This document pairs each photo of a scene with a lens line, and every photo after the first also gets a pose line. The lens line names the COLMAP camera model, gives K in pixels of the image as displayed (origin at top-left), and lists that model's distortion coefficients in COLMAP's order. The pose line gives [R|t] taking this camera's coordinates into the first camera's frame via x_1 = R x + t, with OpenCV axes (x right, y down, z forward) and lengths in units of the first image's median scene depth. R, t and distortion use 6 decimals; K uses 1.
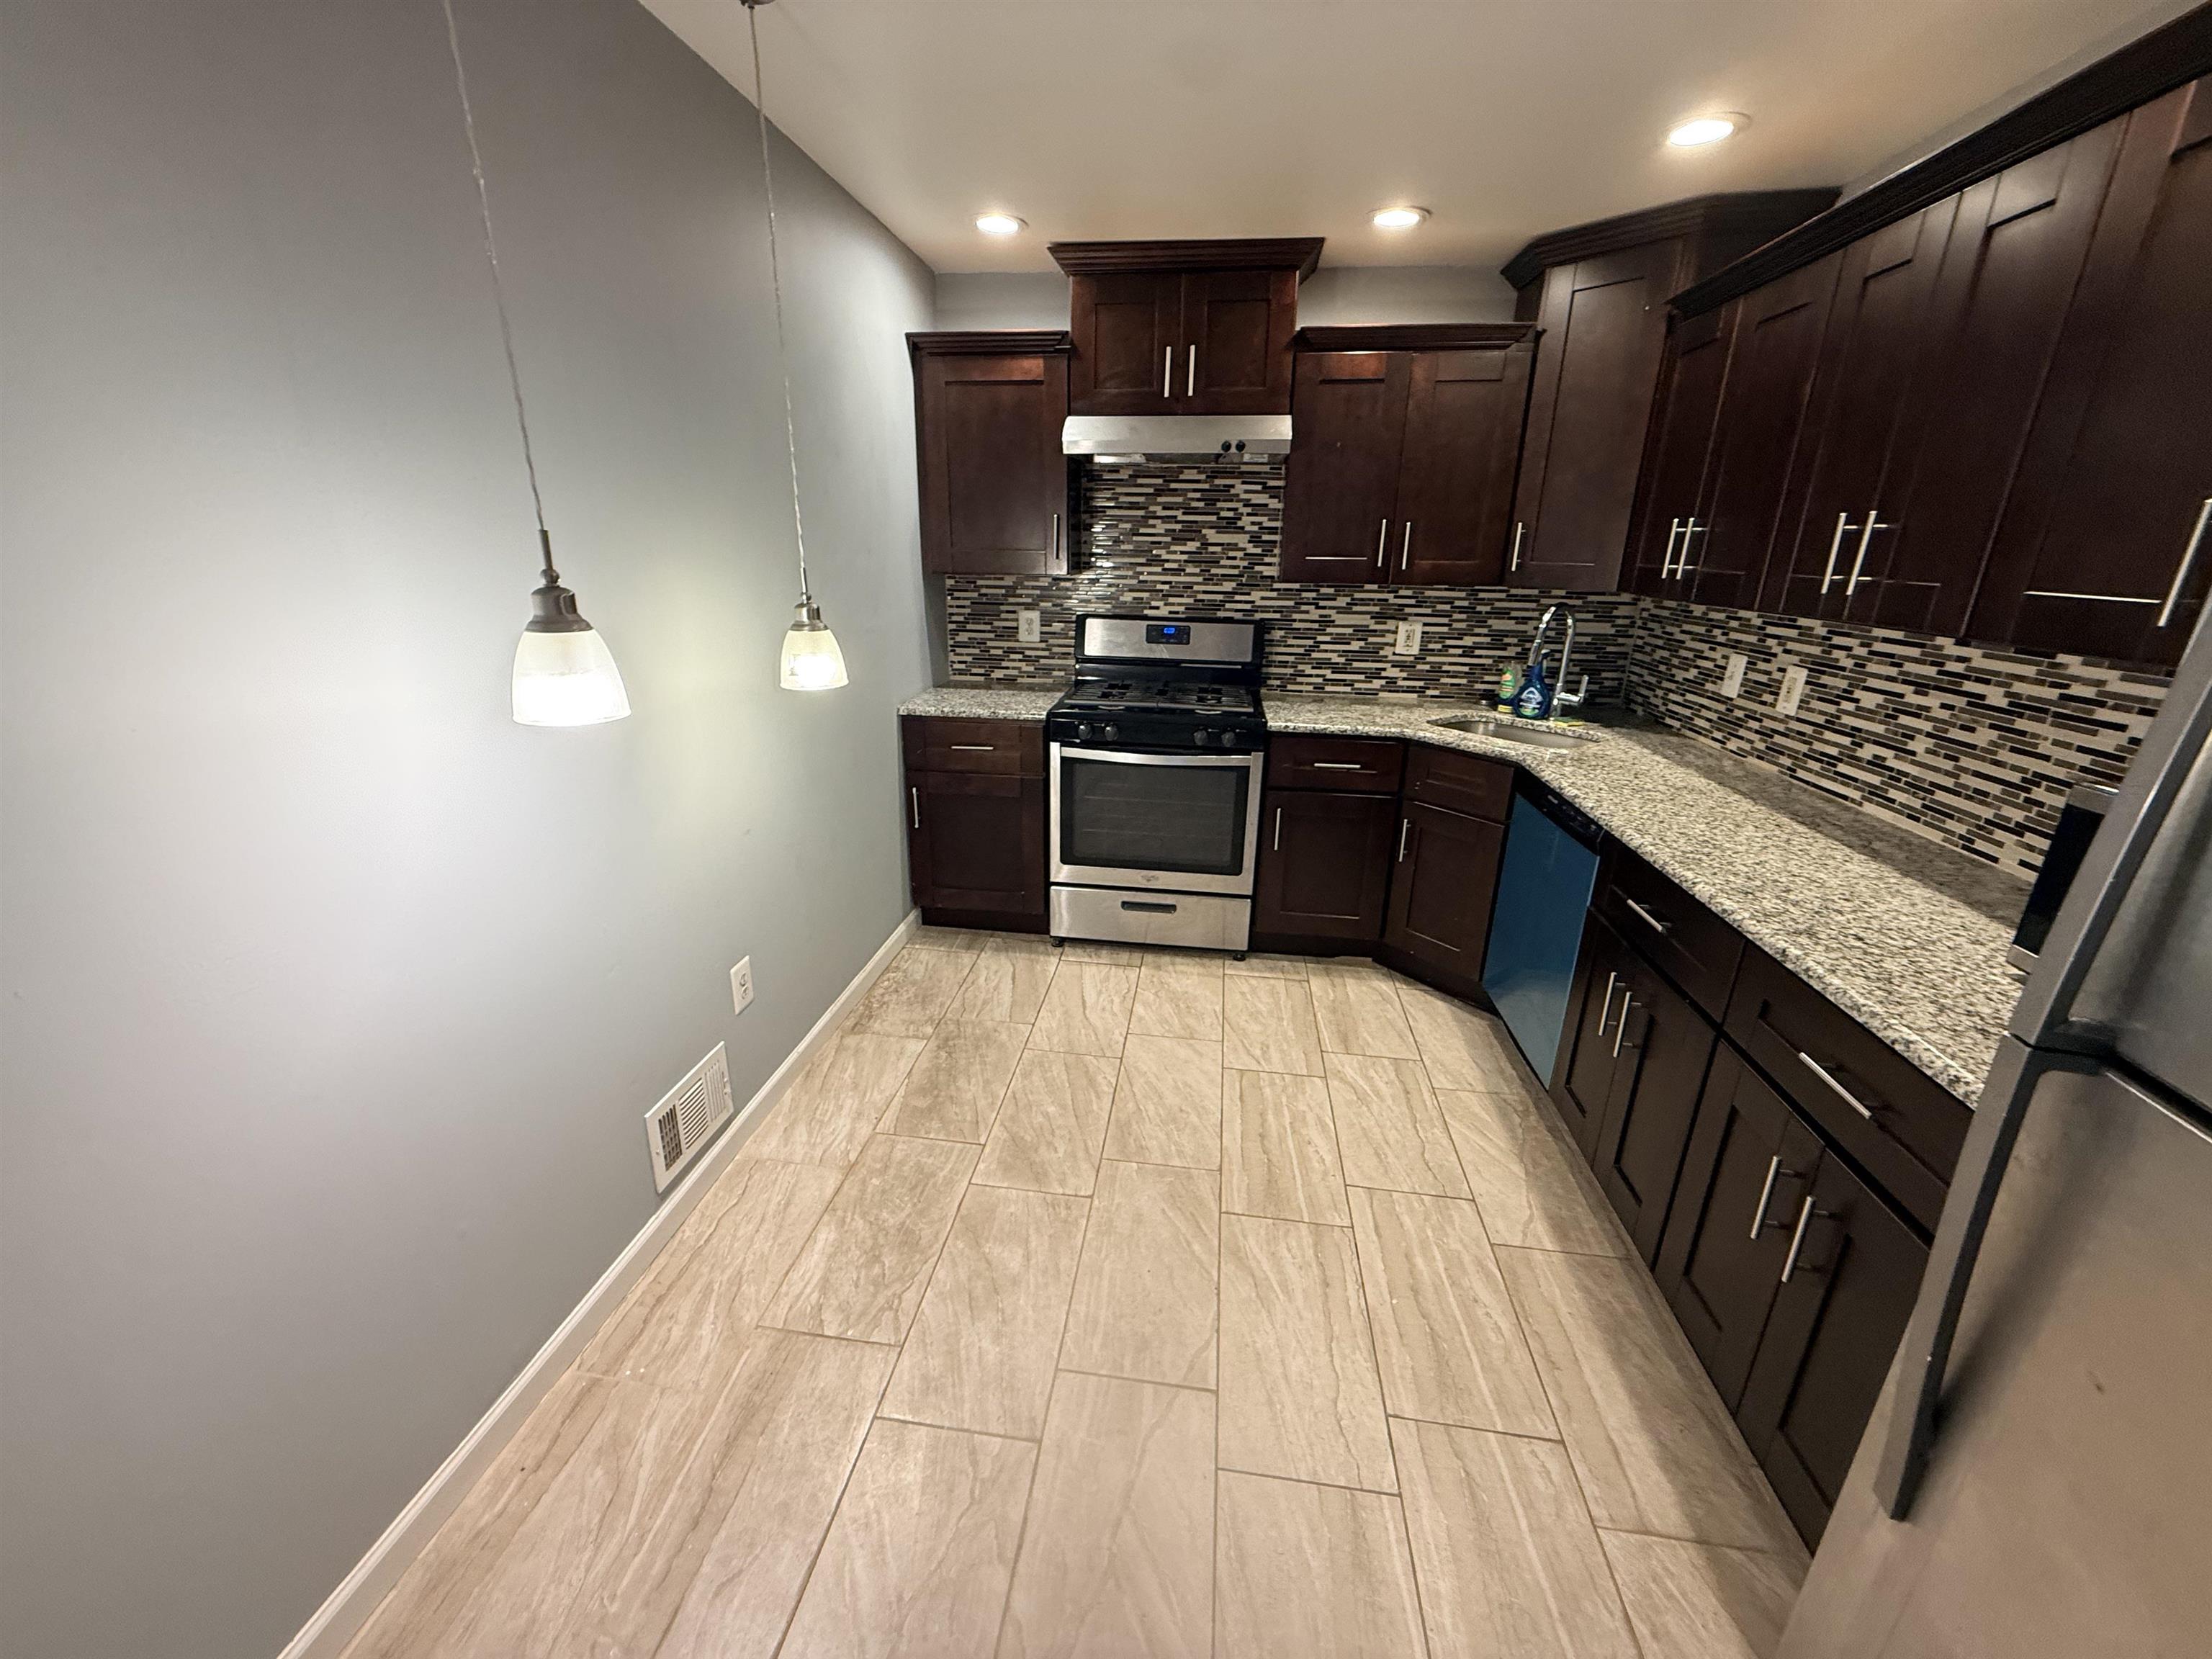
lens RADIAL K [[878.6, 0, 1102.5], [0, 878.6, 831.2], [0, 0, 1]] dist [0.000309, -0.000219]
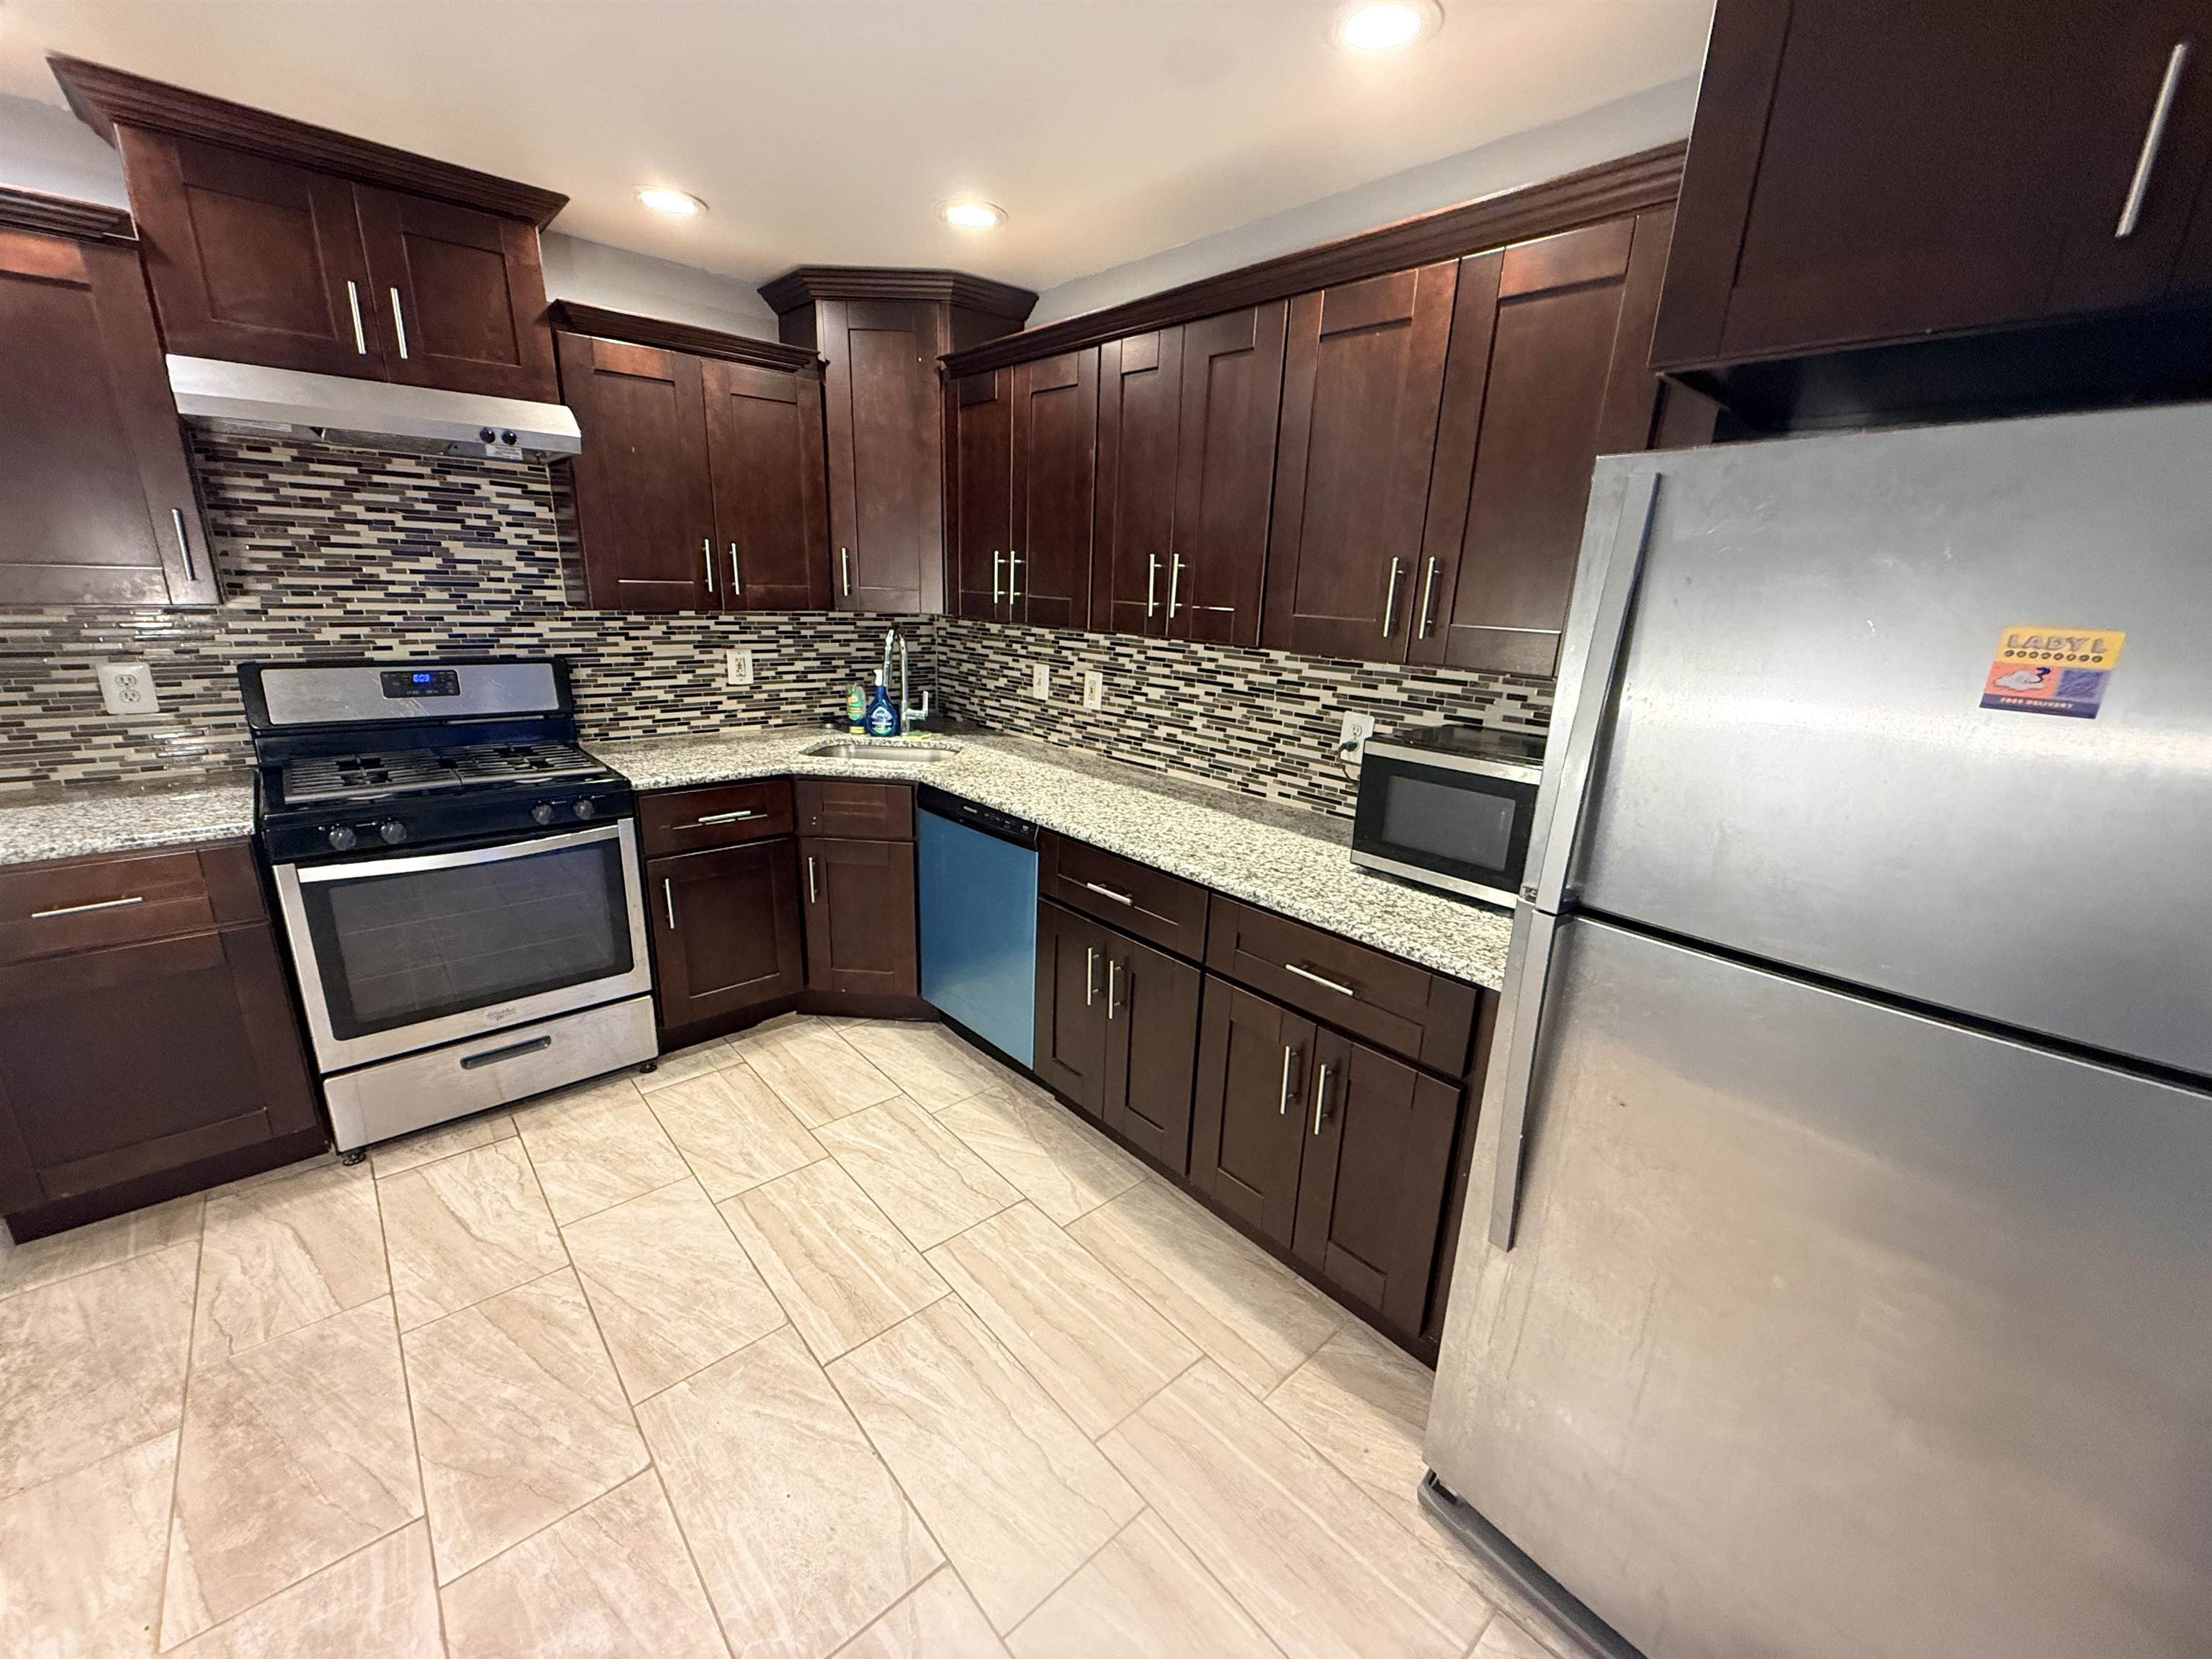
lens RADIAL K [[878.6, 0, 1107.4], [0, 878.6, 830.6], [0, 0, 1]] dist [0.000309, -0.000219]
pose [[0.643713, -0.203063, 0.737834, -0.142468], [0.215911, 0.973174, 0.079463, -0.048844], [-0.734177, 0.108155, 0.670289, 0.131627]]
